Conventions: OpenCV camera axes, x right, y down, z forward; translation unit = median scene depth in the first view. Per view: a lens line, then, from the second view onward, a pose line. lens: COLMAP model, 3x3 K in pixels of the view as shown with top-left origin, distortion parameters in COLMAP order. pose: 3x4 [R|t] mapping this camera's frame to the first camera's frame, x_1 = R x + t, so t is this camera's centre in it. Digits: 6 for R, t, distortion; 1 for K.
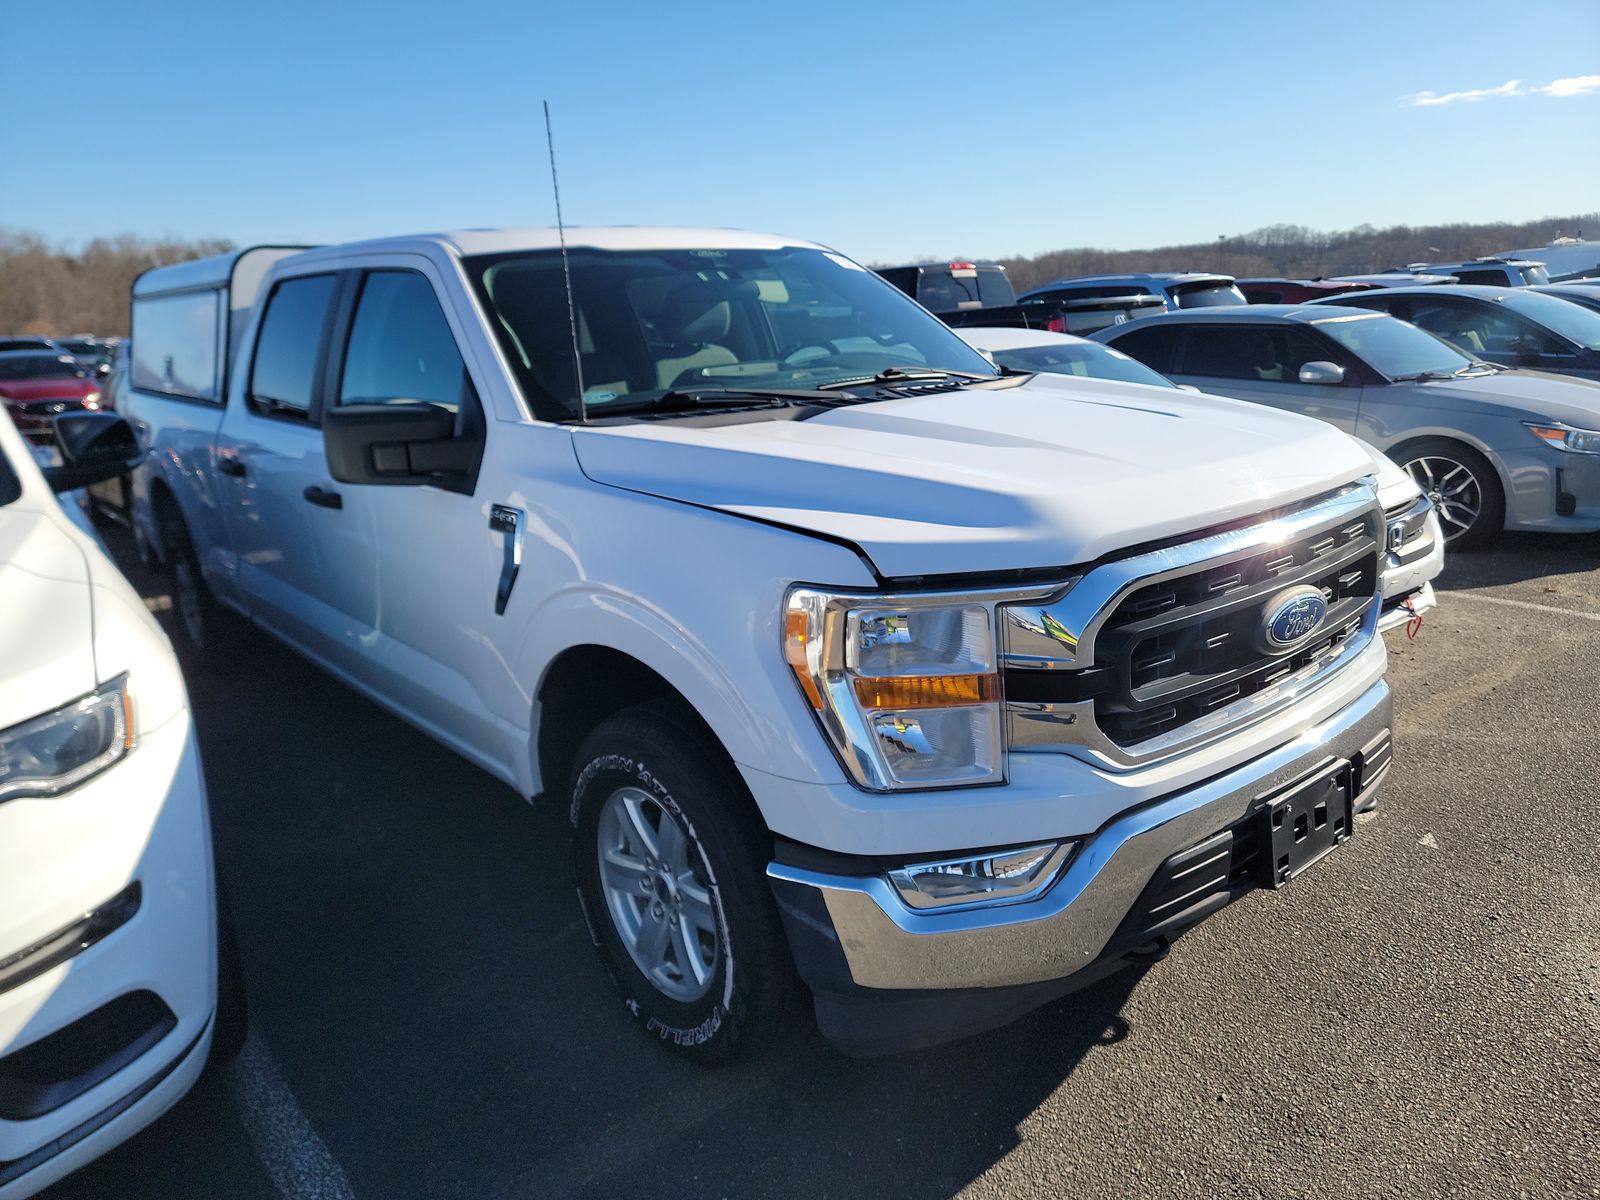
lens RADIAL K [[1113.7, 0, 800.0], [0, 1113.7, 600.0], [0, 0, 1]] dist [0.080283, -0.067614]
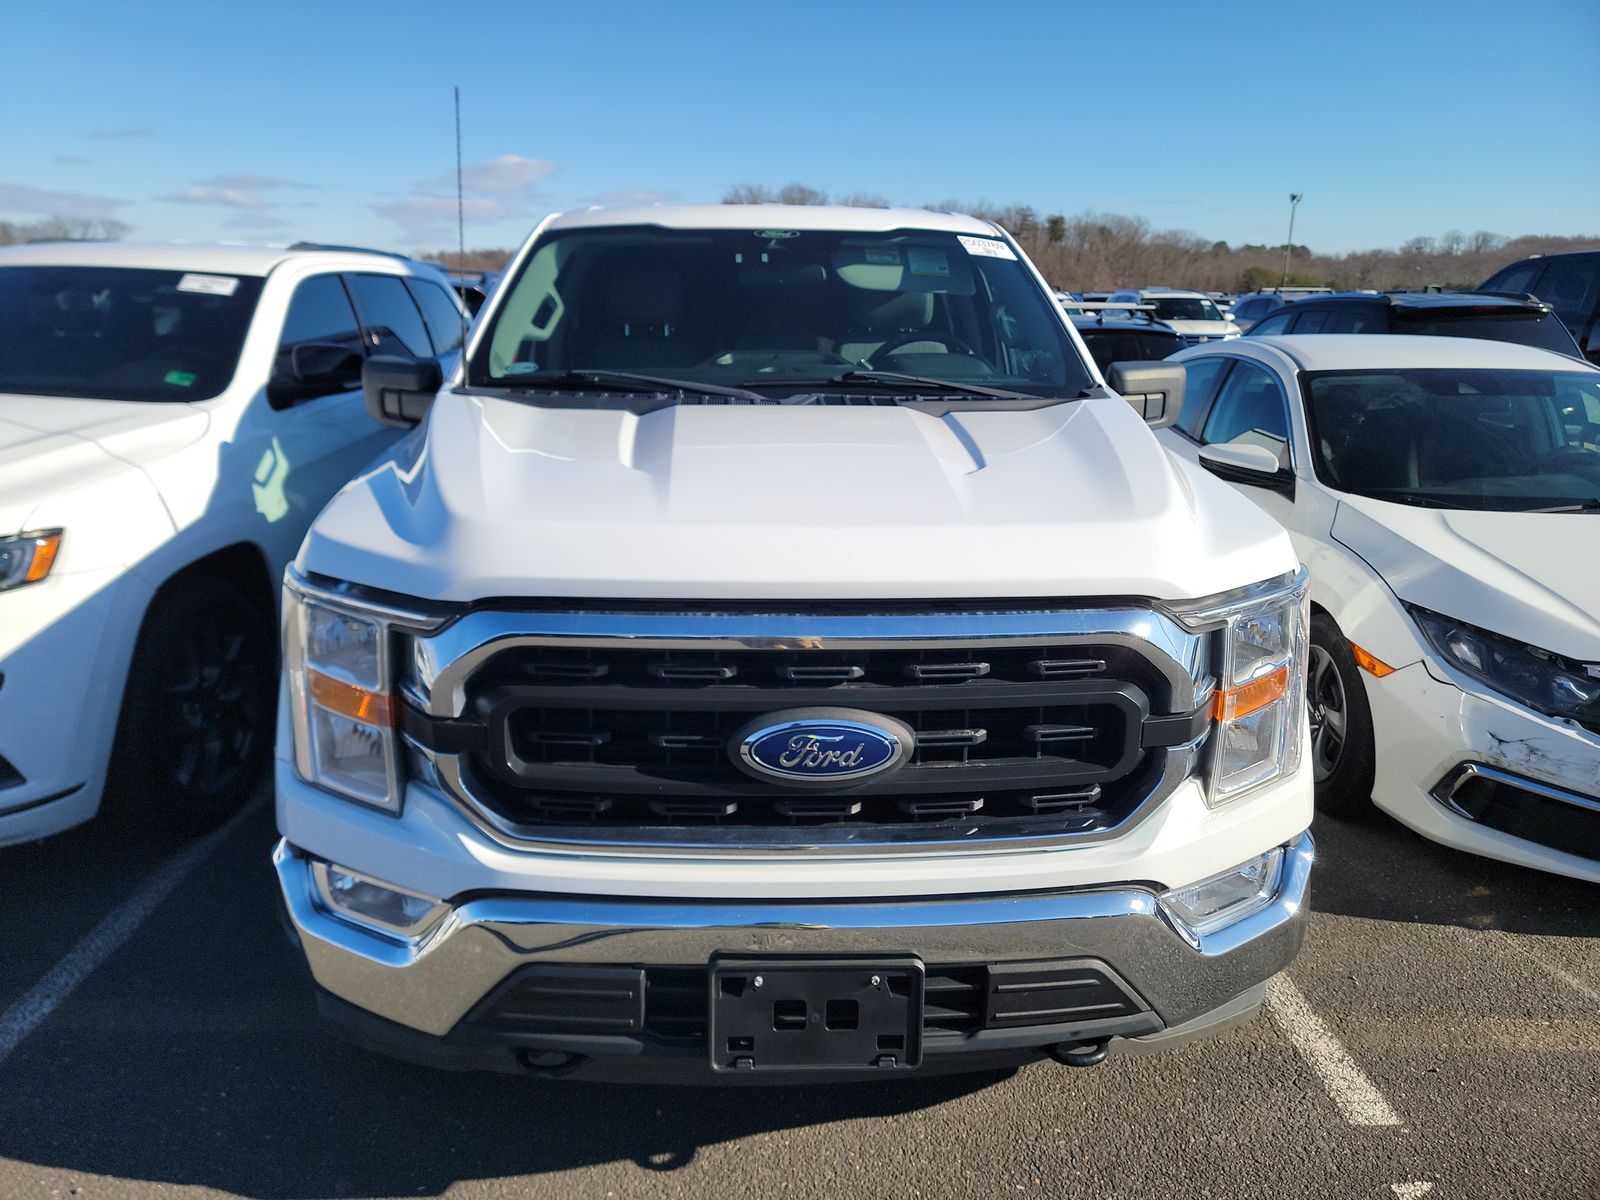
lens RADIAL K [[1113.7, 0, 800.0], [0, 1113.7, 600.0], [0, 0, 1]] dist [0.080283, -0.067614]
pose [[0.784822, 0.219323, -0.579614, 0.718972], [-0.203545, 0.974621, 0.093182, -0.126430], [0.585341, 0.044846, 0.809546, 0.324157]]
